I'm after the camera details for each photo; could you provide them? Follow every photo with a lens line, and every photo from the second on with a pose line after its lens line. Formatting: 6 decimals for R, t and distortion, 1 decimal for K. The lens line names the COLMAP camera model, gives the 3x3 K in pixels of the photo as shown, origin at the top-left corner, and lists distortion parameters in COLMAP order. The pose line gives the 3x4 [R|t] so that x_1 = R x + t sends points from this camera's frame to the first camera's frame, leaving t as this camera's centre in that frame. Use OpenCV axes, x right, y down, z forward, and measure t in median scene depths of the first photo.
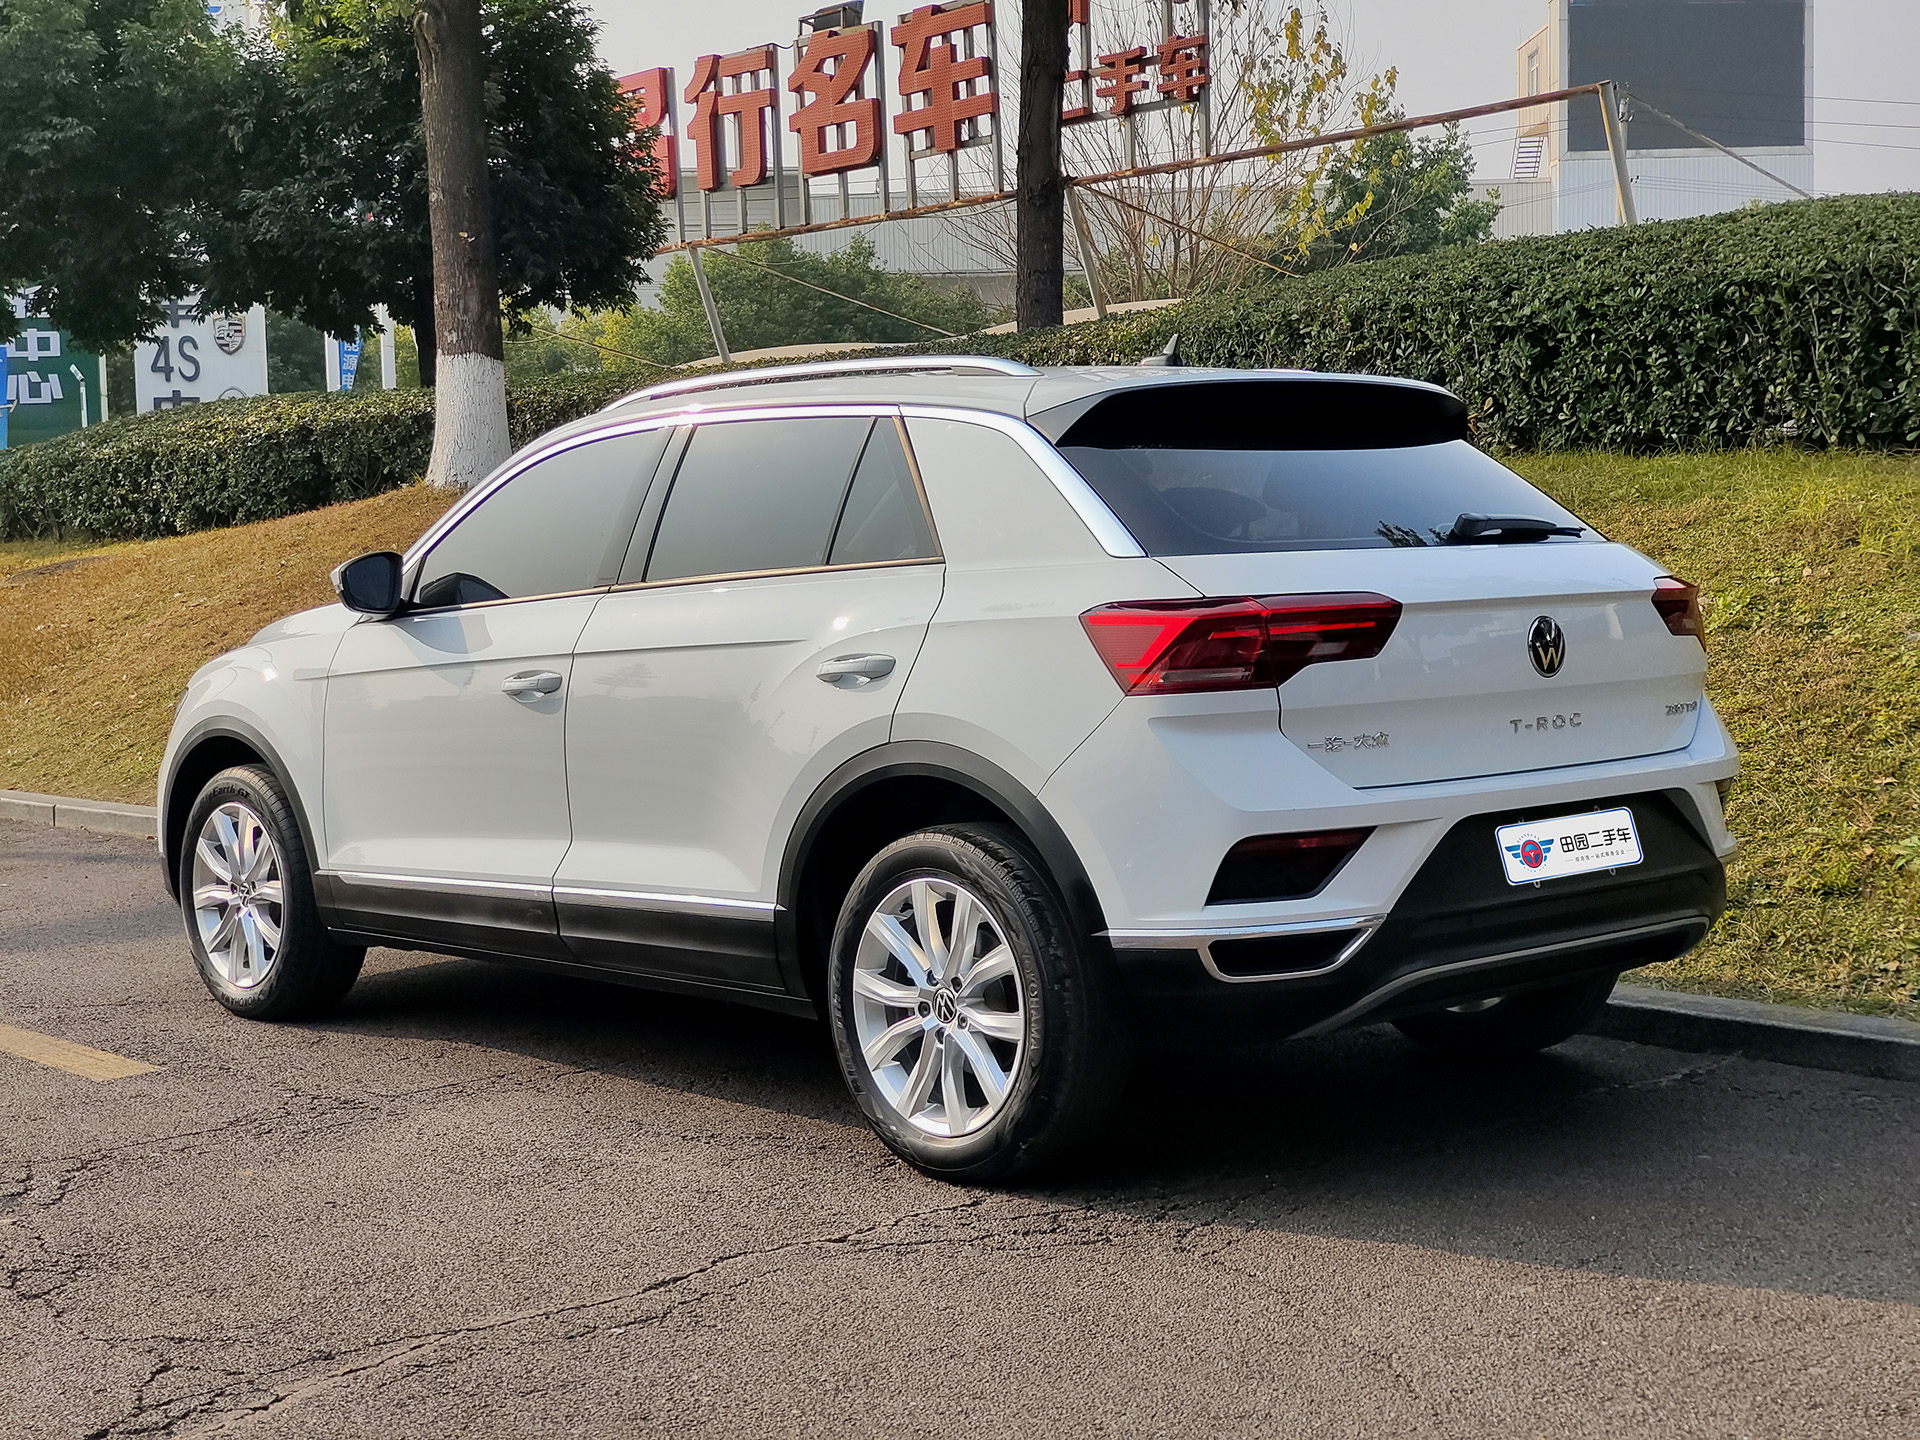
lens RADIAL K [[2682.7, 0, 962.9], [0, 2682.7, 721.4], [0, 0, 1]] dist [0.148142, 0.000000]
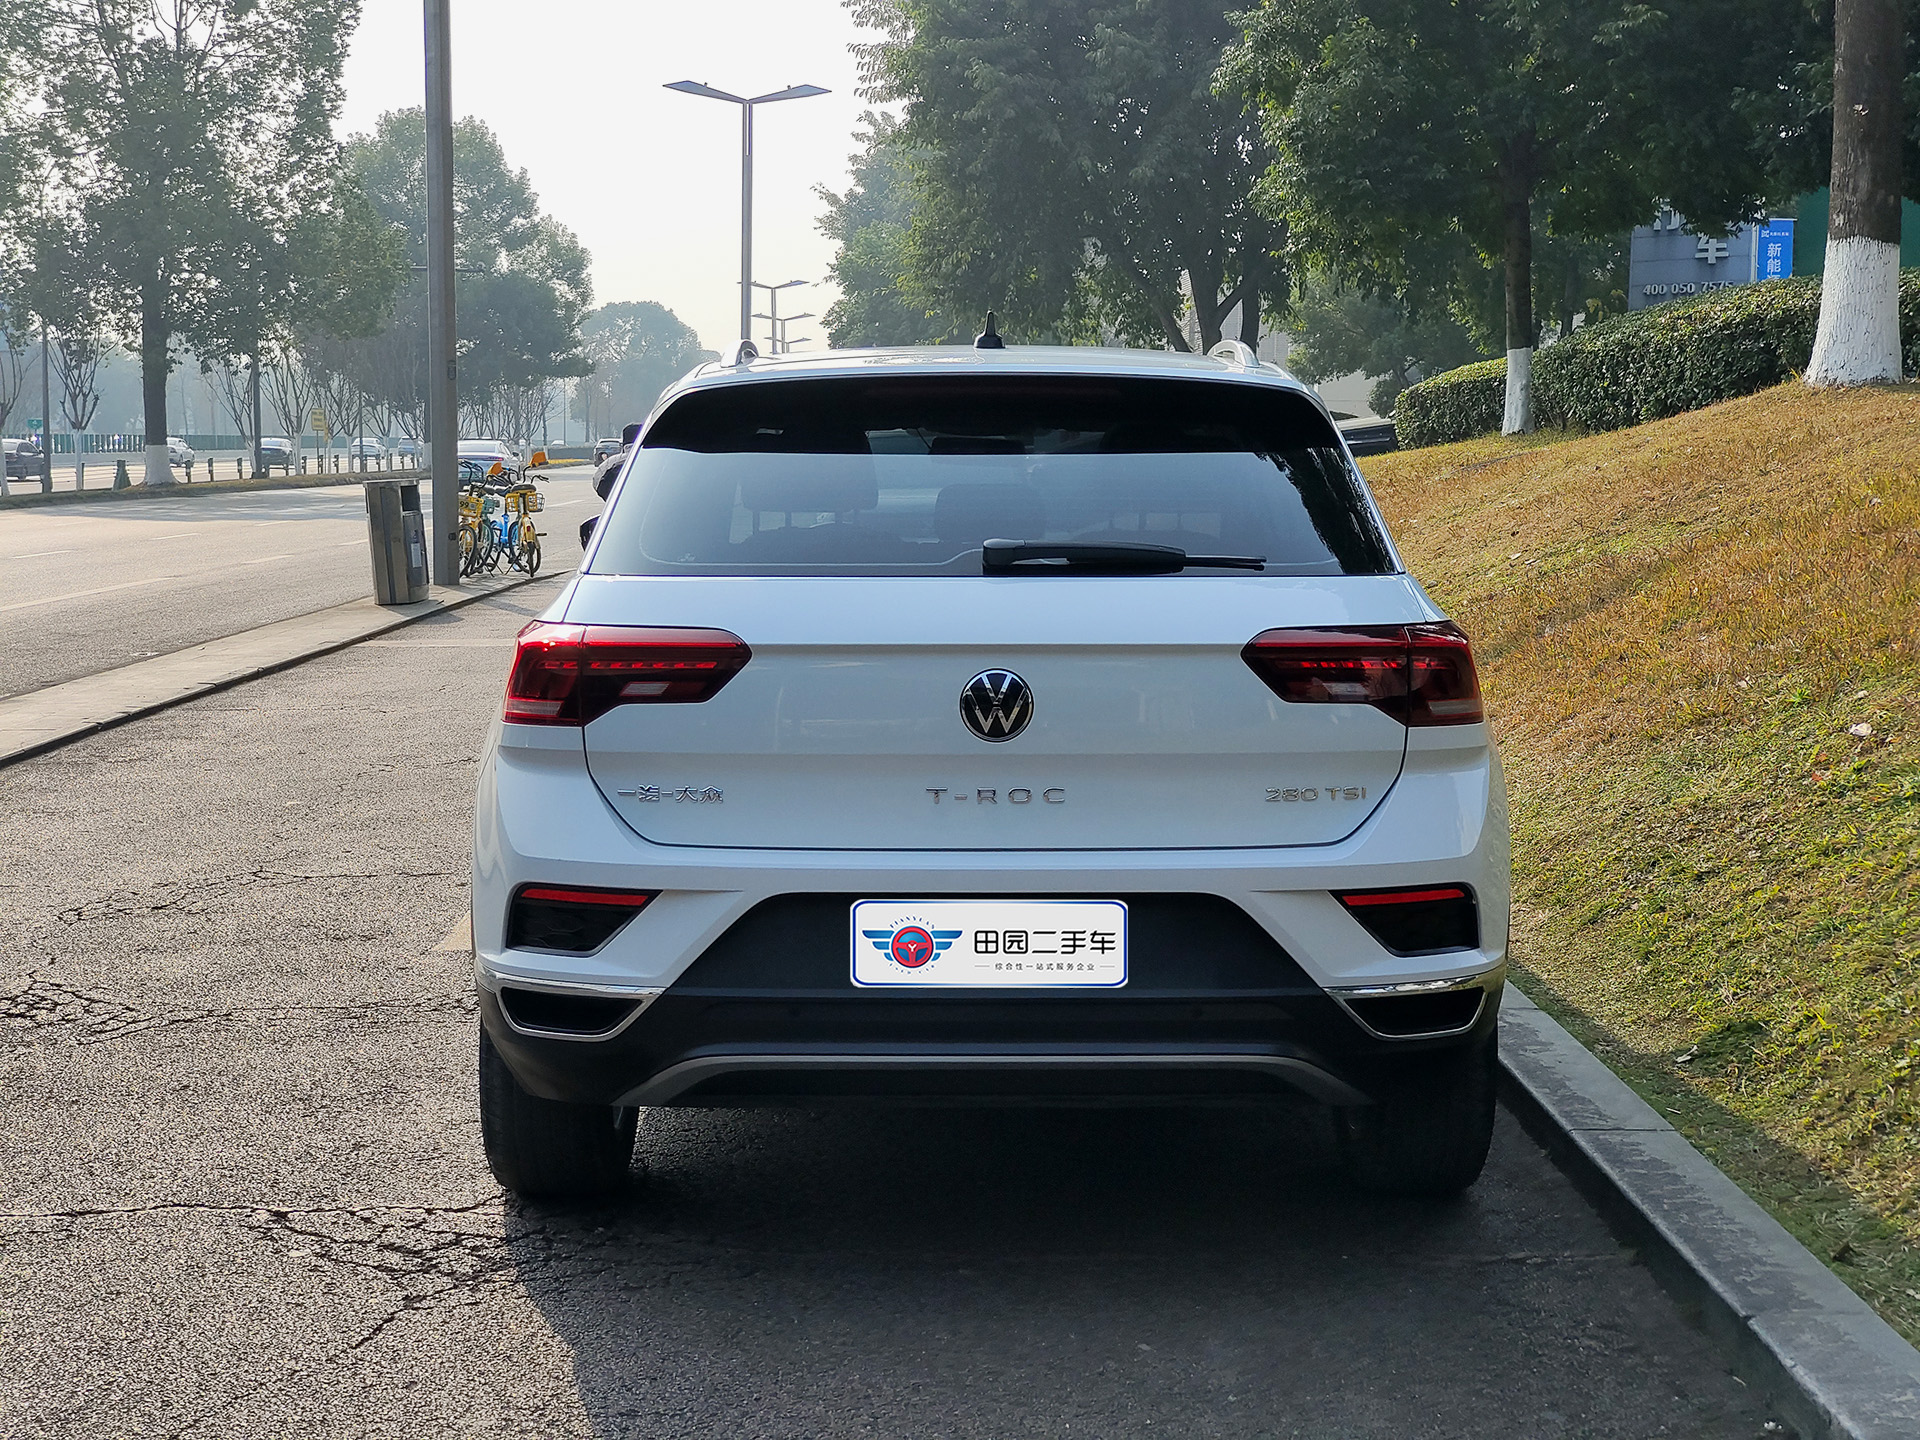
lens RADIAL K [[2682.7, 0, 974.7], [0, 2682.7, 724.7], [0, 0, 1]] dist [0.148142, 0.000000]
pose [[0.733713, 0.099532, -0.672129, 0.770510], [-0.062726, 0.994911, 0.078857, -0.087048], [0.676557, -0.015698, 0.736223, 0.378738]]
